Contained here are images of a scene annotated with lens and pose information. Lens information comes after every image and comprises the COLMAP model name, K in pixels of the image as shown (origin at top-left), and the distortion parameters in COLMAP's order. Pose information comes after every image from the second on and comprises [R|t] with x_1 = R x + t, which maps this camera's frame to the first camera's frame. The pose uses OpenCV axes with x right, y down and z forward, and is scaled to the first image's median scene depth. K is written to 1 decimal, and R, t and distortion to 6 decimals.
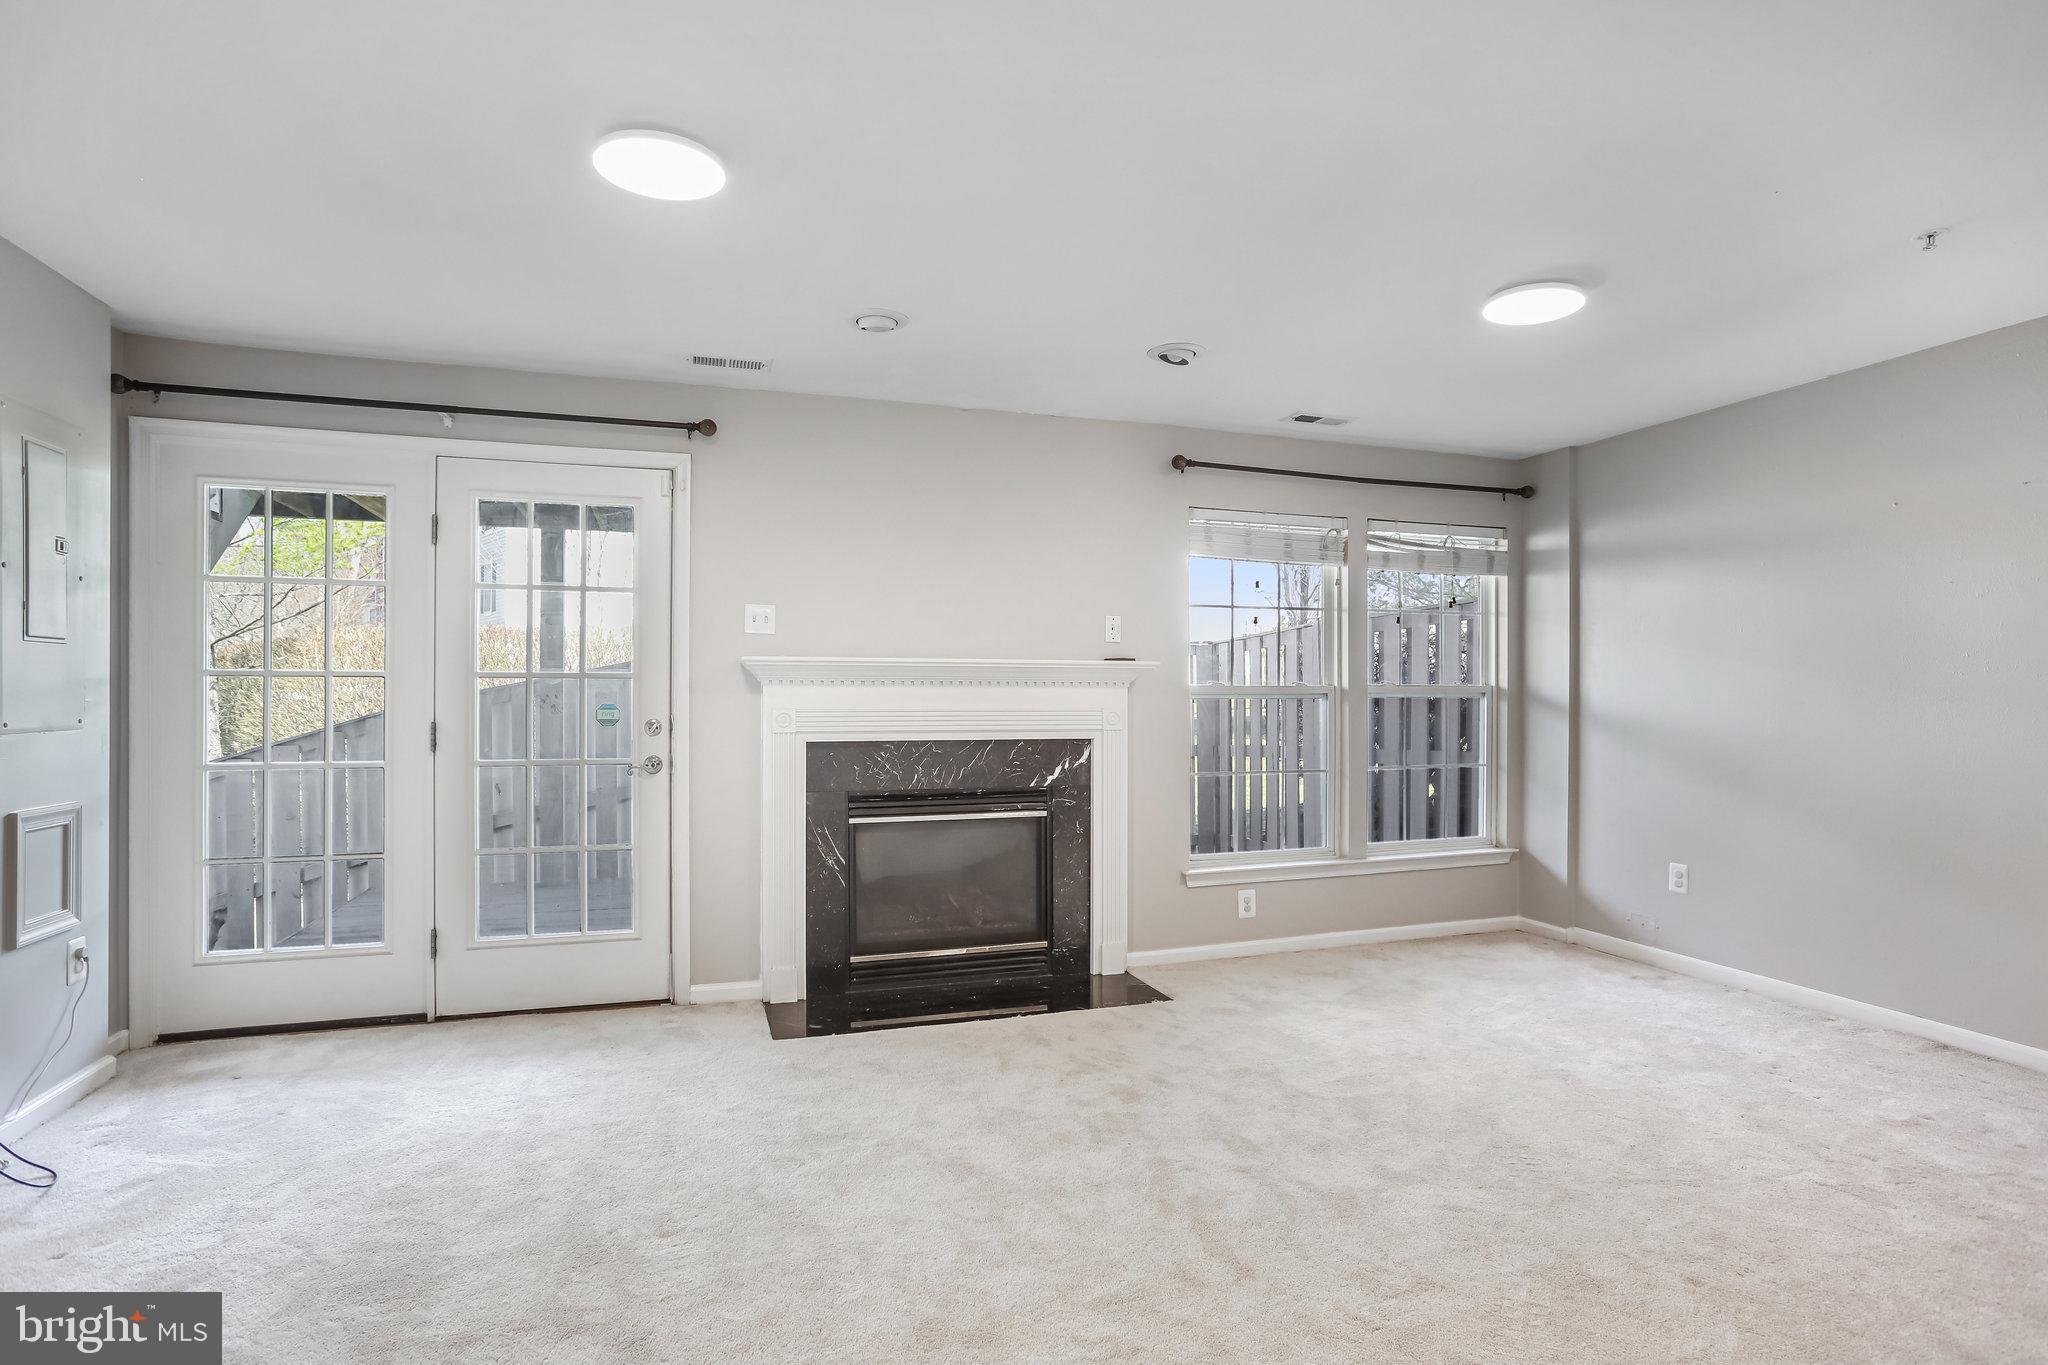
lens RADIAL K [[1037.0, 0, 1025.7], [0, 1037.0, 668.0], [0, 0, 1]] dist [-0.001875, 0.000113]
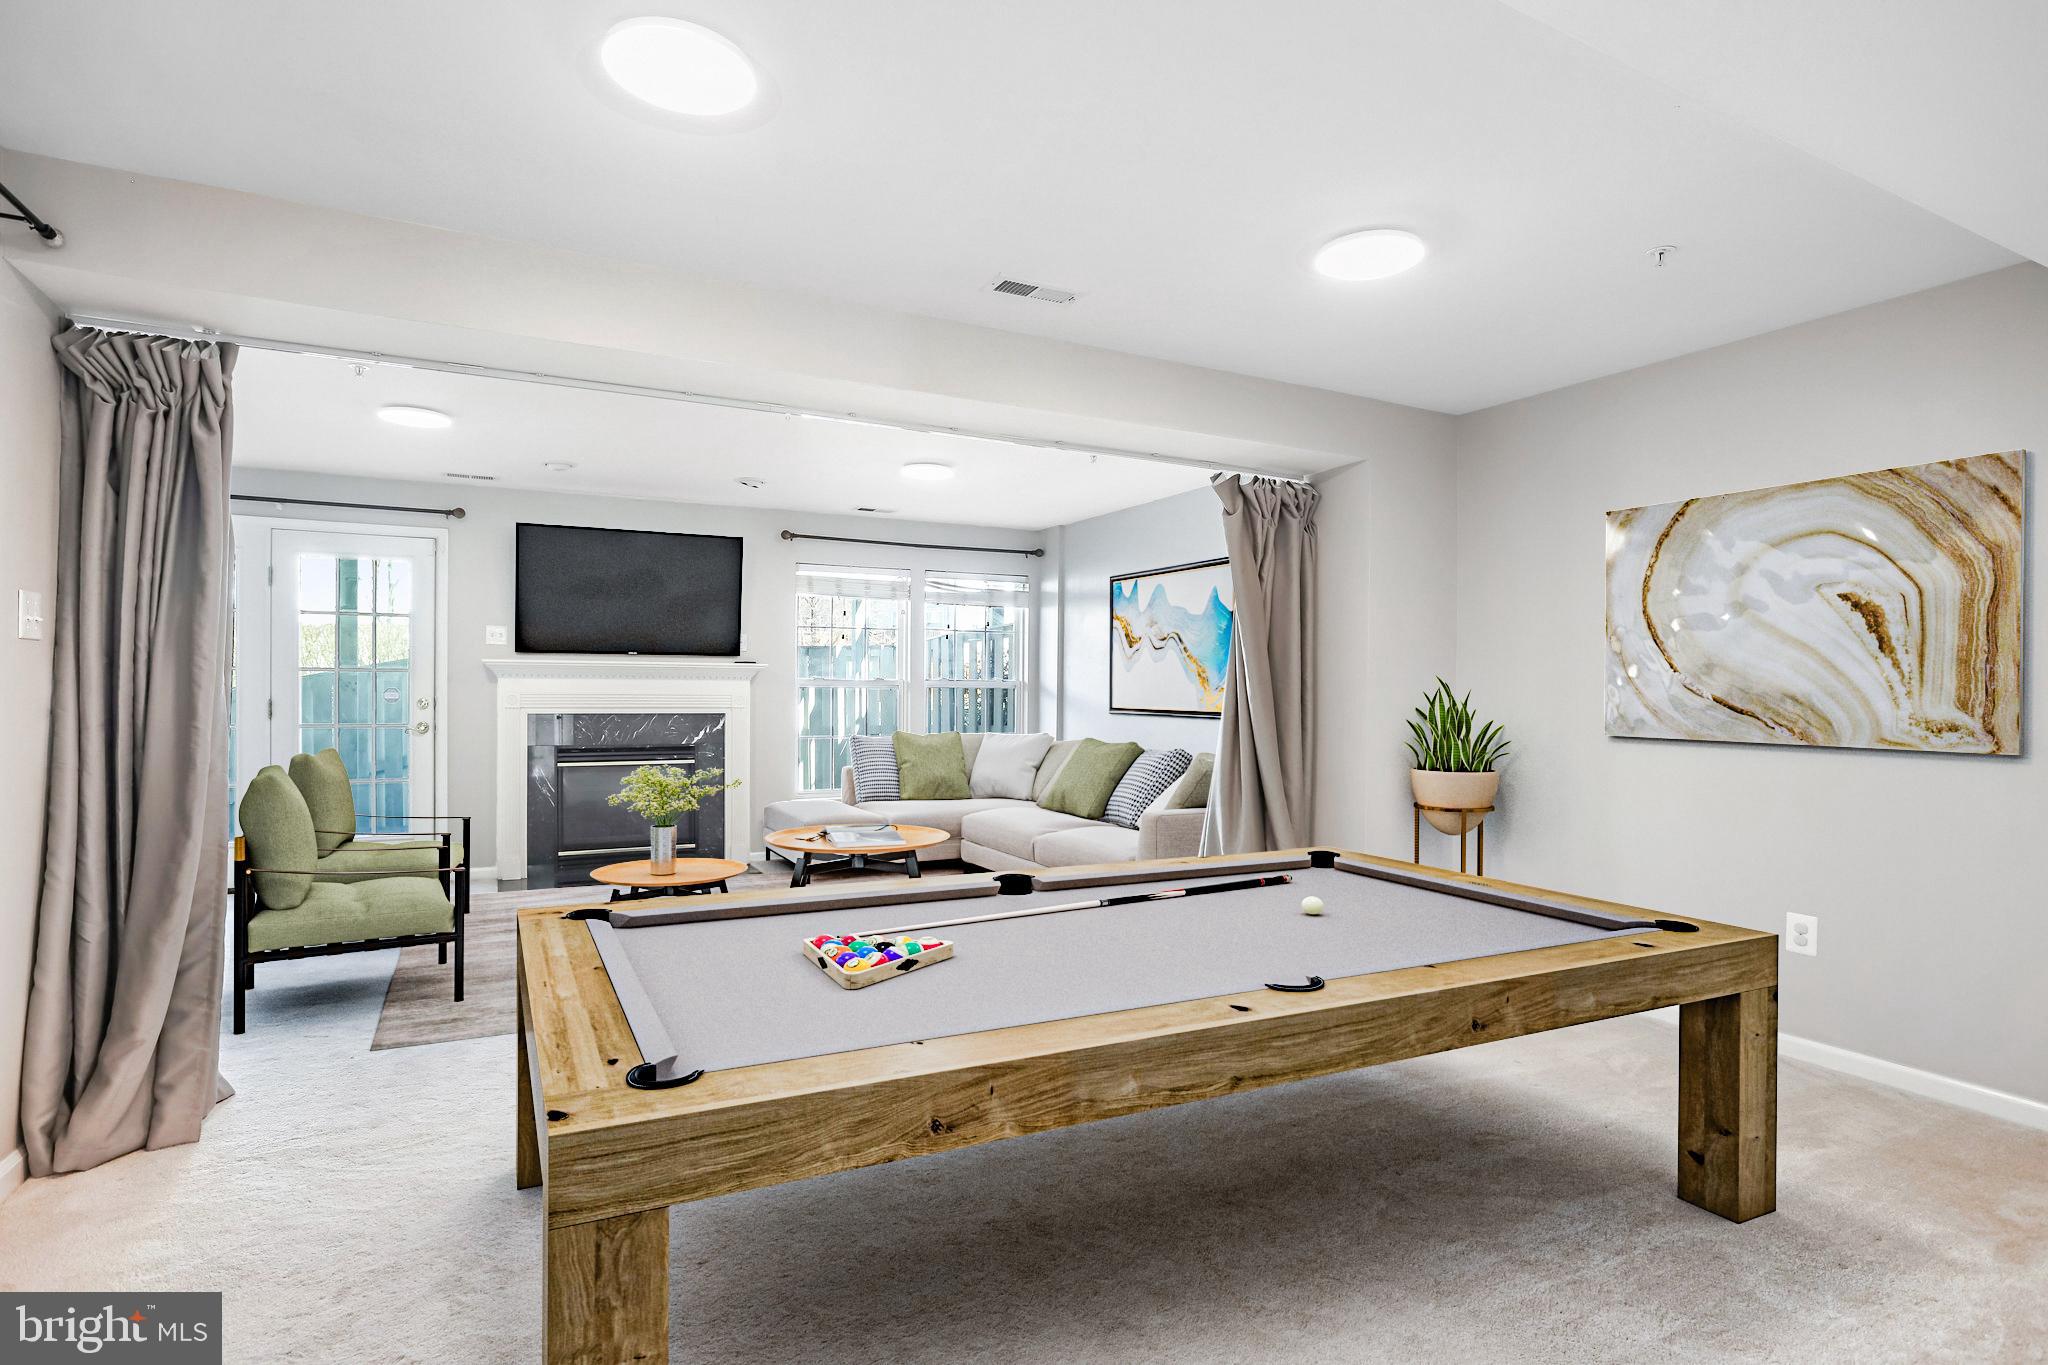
lens RADIAL K [[1094.8, 0, 1024.0], [0, 1094.8, 682.5], [0, 0, 1]] dist [0.001375, 0.000791]
pose [[0.988954, -0.000780, 0.148222, 0.266330], [0.000472, 0.999998, 0.002116, 0.019351], [-0.148224, -0.002023, 0.988952, -0.697785]]
